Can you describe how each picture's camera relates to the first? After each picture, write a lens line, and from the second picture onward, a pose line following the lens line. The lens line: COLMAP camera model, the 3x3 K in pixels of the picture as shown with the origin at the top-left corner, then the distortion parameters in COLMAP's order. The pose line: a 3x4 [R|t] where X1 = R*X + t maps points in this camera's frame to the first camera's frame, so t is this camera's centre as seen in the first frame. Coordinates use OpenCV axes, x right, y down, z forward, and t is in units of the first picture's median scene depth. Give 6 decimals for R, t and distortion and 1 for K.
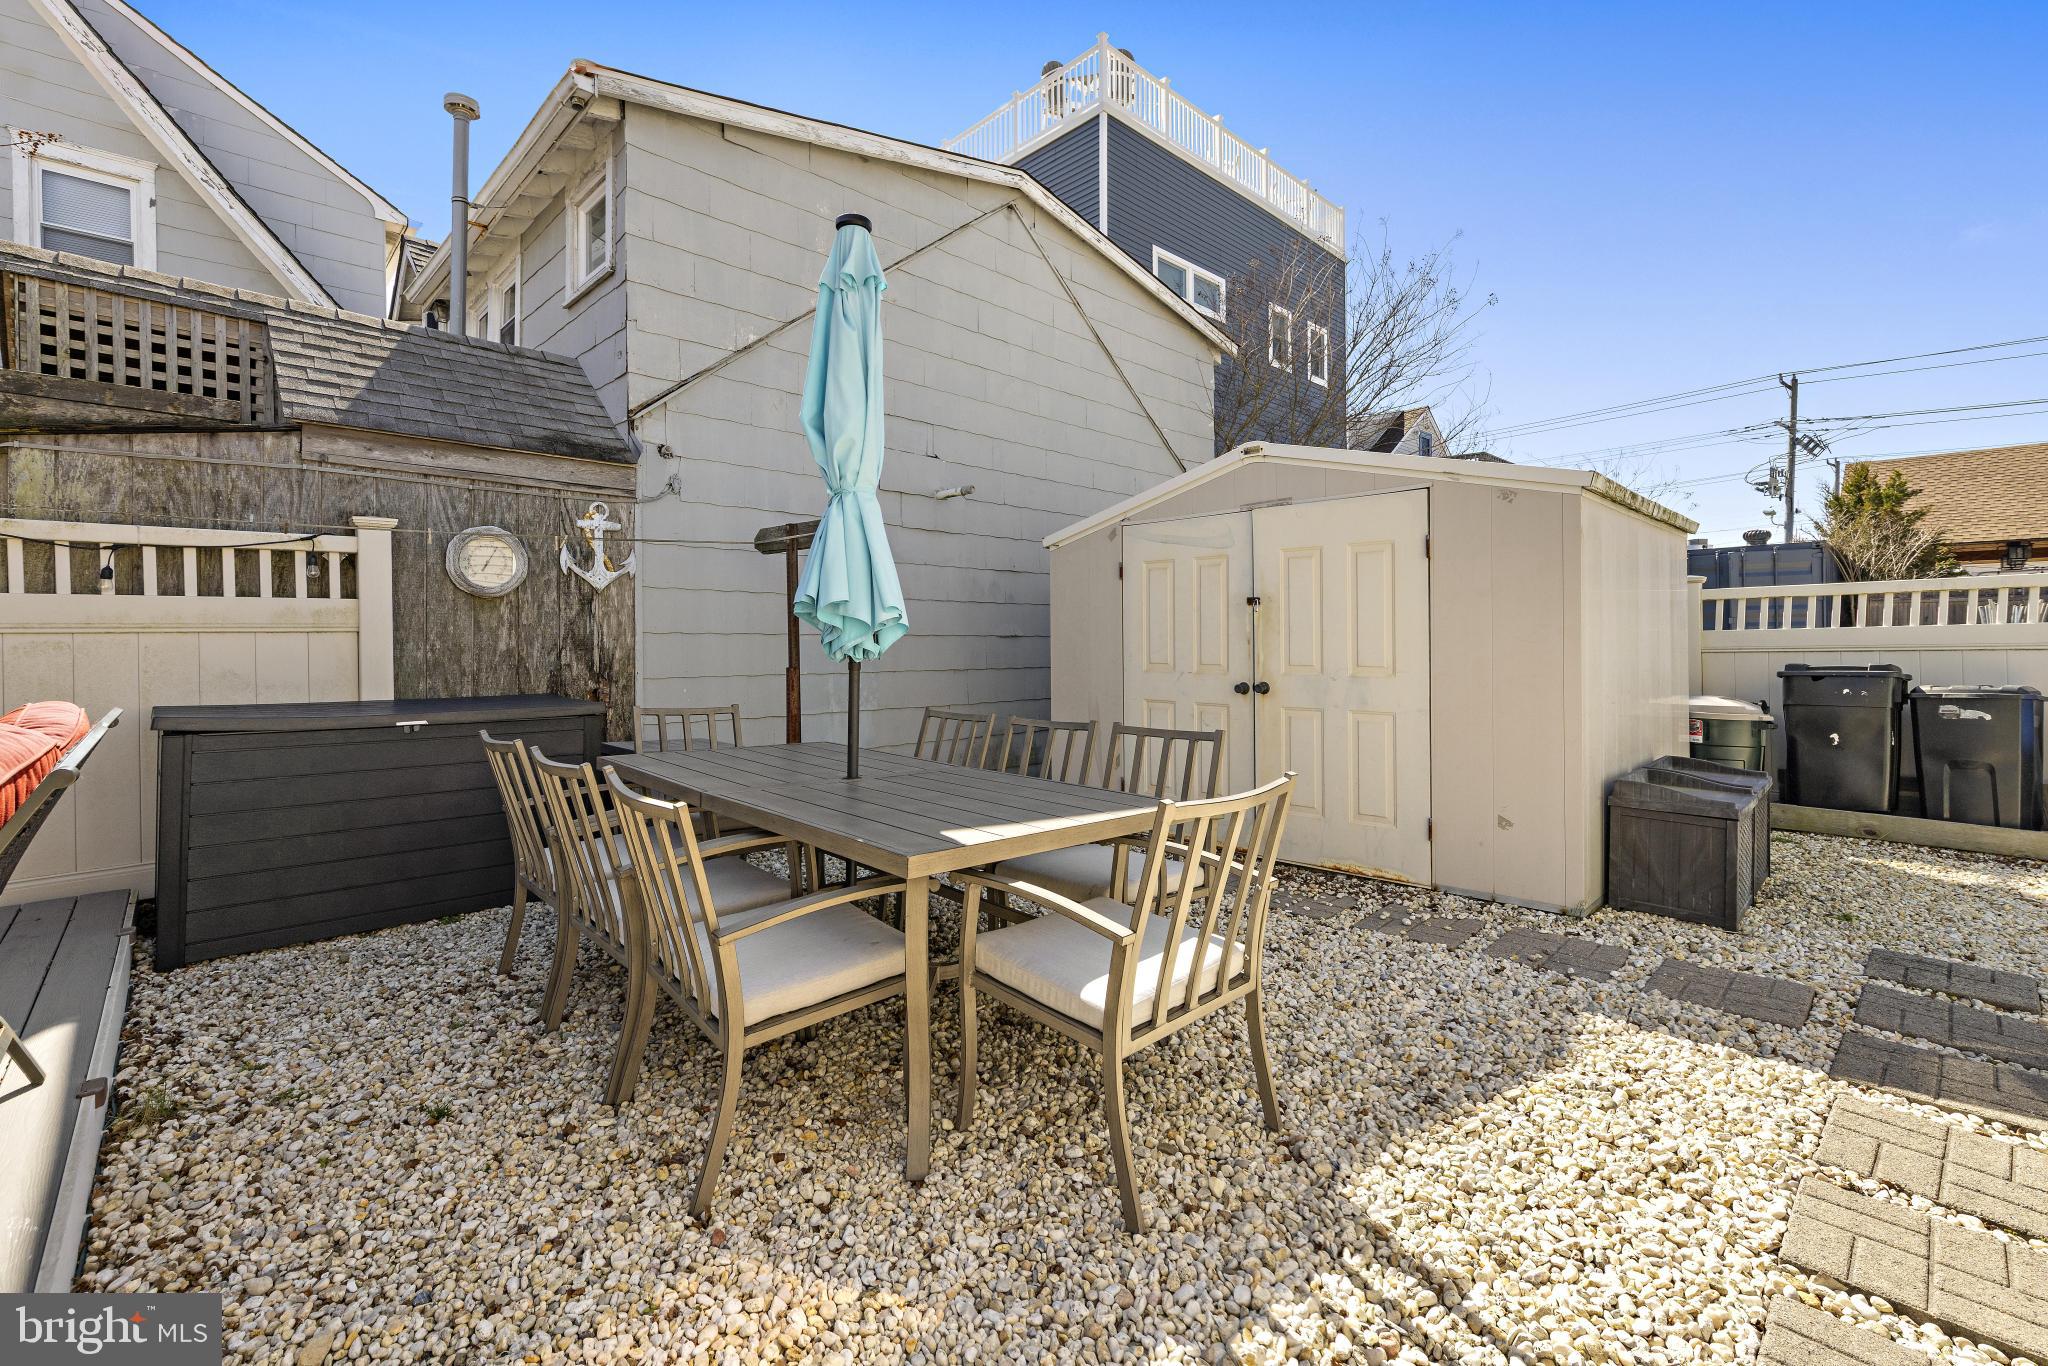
lens RADIAL K [[883.8, 0, 1031.8], [0, 883.8, 635.7], [0, 0, 1]] dist [0.007444, -0.000029]
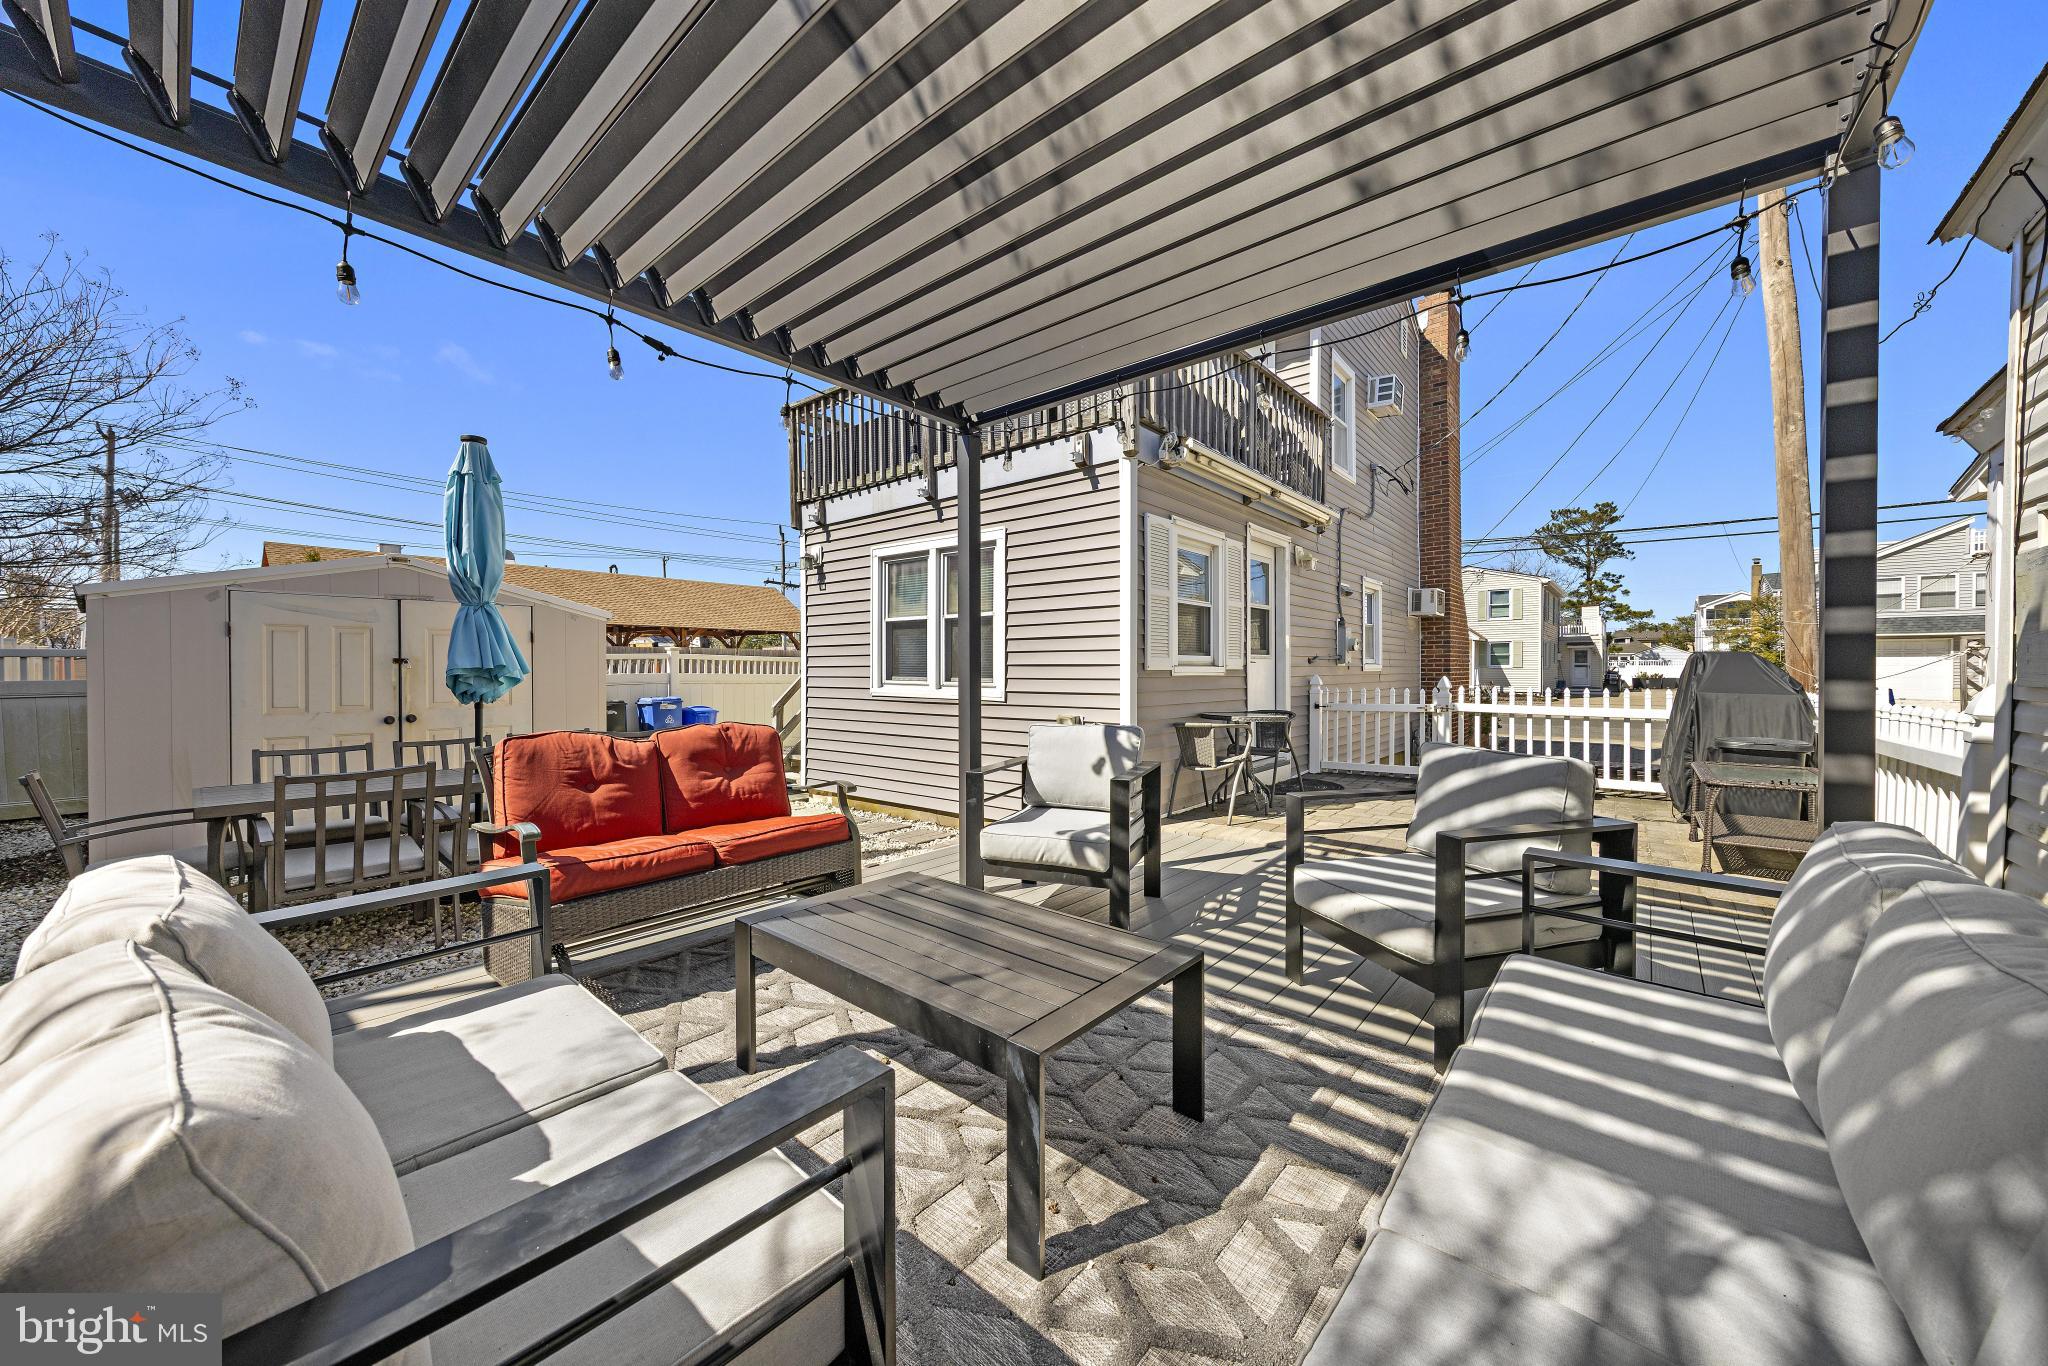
lens RADIAL K [[734.4, 0, 1048.0], [0, 734.4, 677.8], [0, 0, 1]] dist [-0.000326, -0.000022]
pose [[-0.126503, -0.005976, 0.991948, -1.112531], [-0.000240, 0.999982, 0.005994, -0.017994], [-0.991966, 0.000520, -0.126502, 0.079496]]
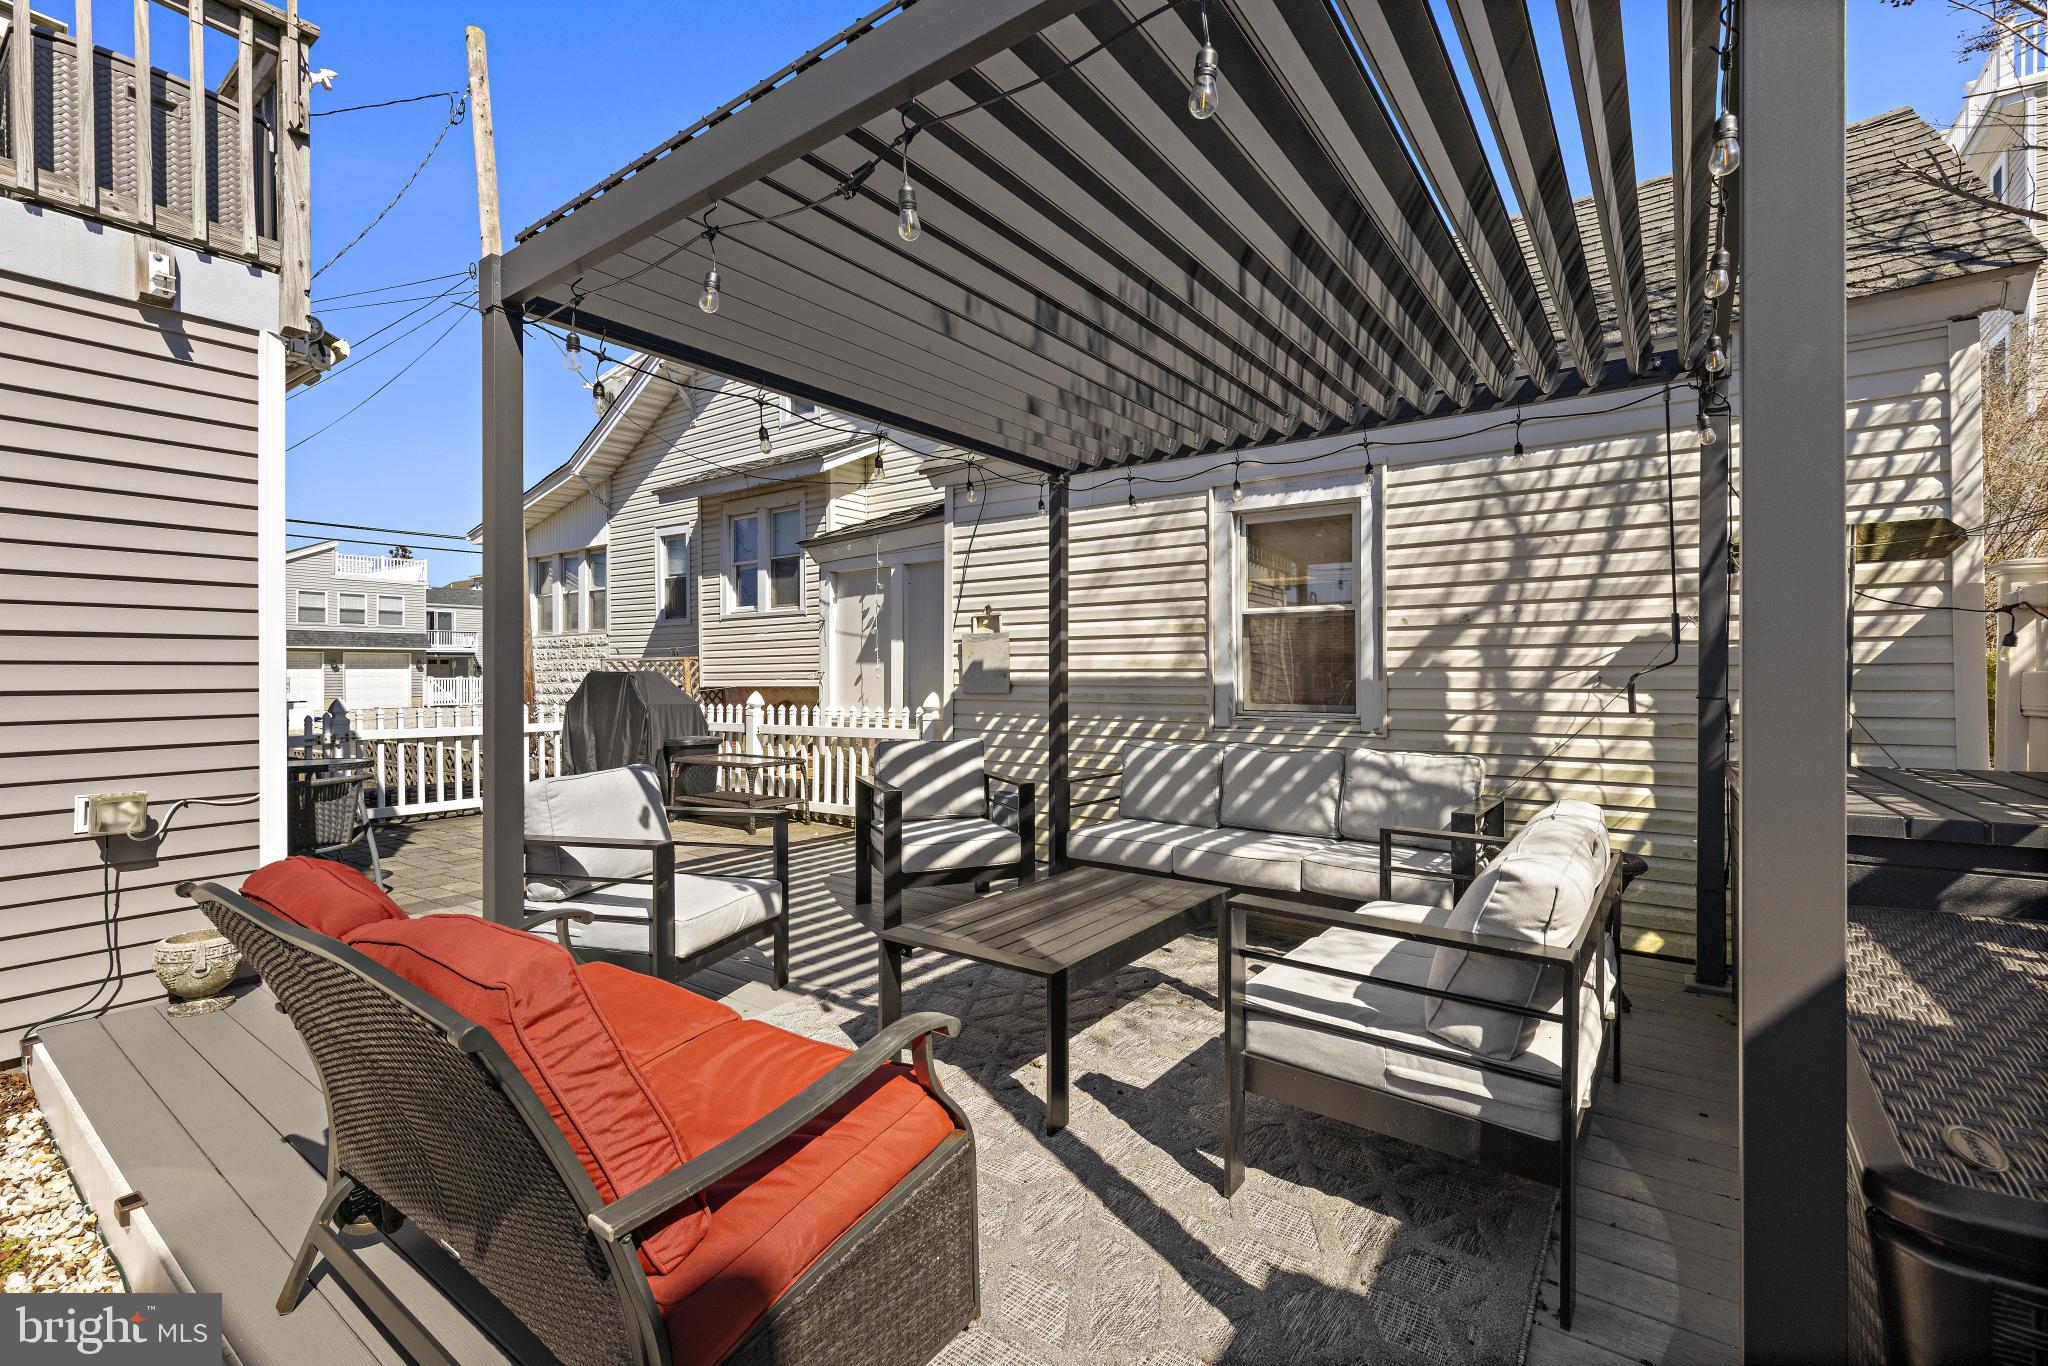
lens RADIAL K [[887.8, 0, 1022.7], [0, 887.8, 668.6], [0, 0, 1]] dist [0.003540, 0.000031]
pose [[-0.984350, 0.010199, -0.175928, -0.559943], [0.011898, 0.999892, -0.008601, -0.033506], [0.175821, -0.010559, -0.984365, 0.680042]]
